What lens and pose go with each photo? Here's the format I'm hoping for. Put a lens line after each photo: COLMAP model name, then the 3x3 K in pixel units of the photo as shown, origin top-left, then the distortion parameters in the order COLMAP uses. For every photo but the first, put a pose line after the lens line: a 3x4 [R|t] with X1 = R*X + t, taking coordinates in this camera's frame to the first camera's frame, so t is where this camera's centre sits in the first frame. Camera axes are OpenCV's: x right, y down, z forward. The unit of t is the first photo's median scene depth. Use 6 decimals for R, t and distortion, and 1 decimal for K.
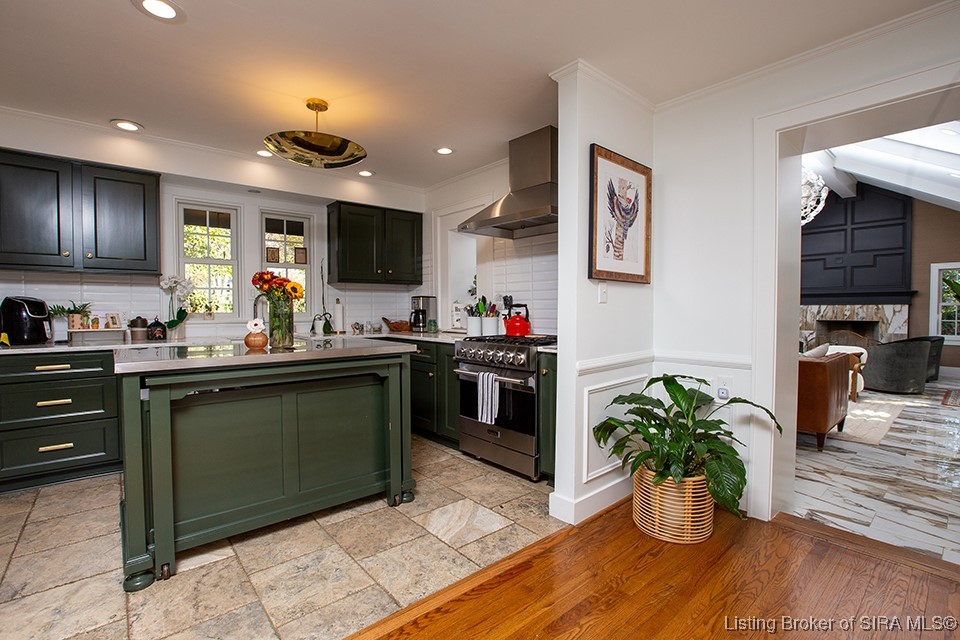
lens RADIAL K [[433.0, 0, 478.0], [0, 433.0, 321.3], [0, 0, 1]] dist [-0.003043, 0.004069]
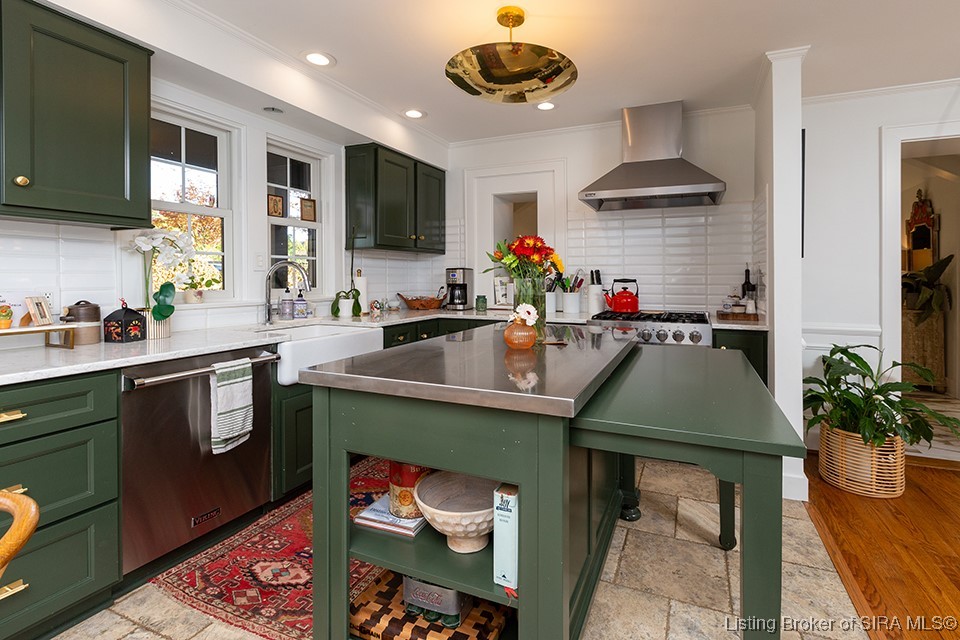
lens RADIAL K [[433.0, 0, 524.7], [0, 433.0, 269.4], [0, 0, 1]] dist [-0.003043, 0.004069]
pose [[0.878896, 0.013231, 0.476829, -0.471442], [0.010160, 0.998869, -0.046444, -0.016327], [-0.476905, 0.045664, 0.877768, 0.219103]]
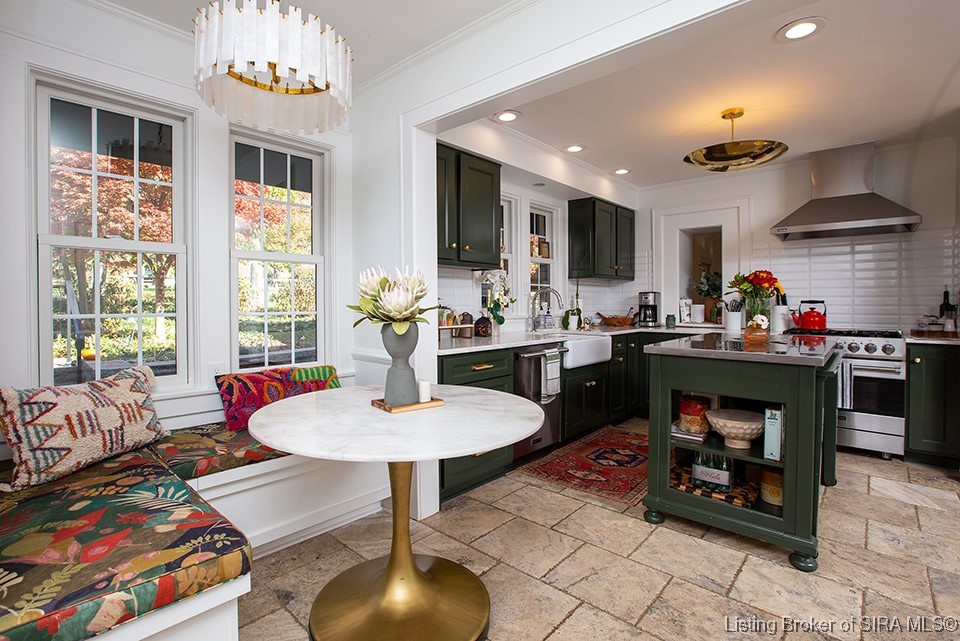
lens RADIAL K [[448.9, 0, 504.3], [0, 448.9, 307.7], [0, 0, 1]] dist [-0.004900, 0.002525]
pose [[0.984208, 0.001027, 0.177012, -0.737747], [0.001876, 0.999866, -0.016233, -0.004225], [-0.177005, 0.016309, 0.984075, 0.015815]]
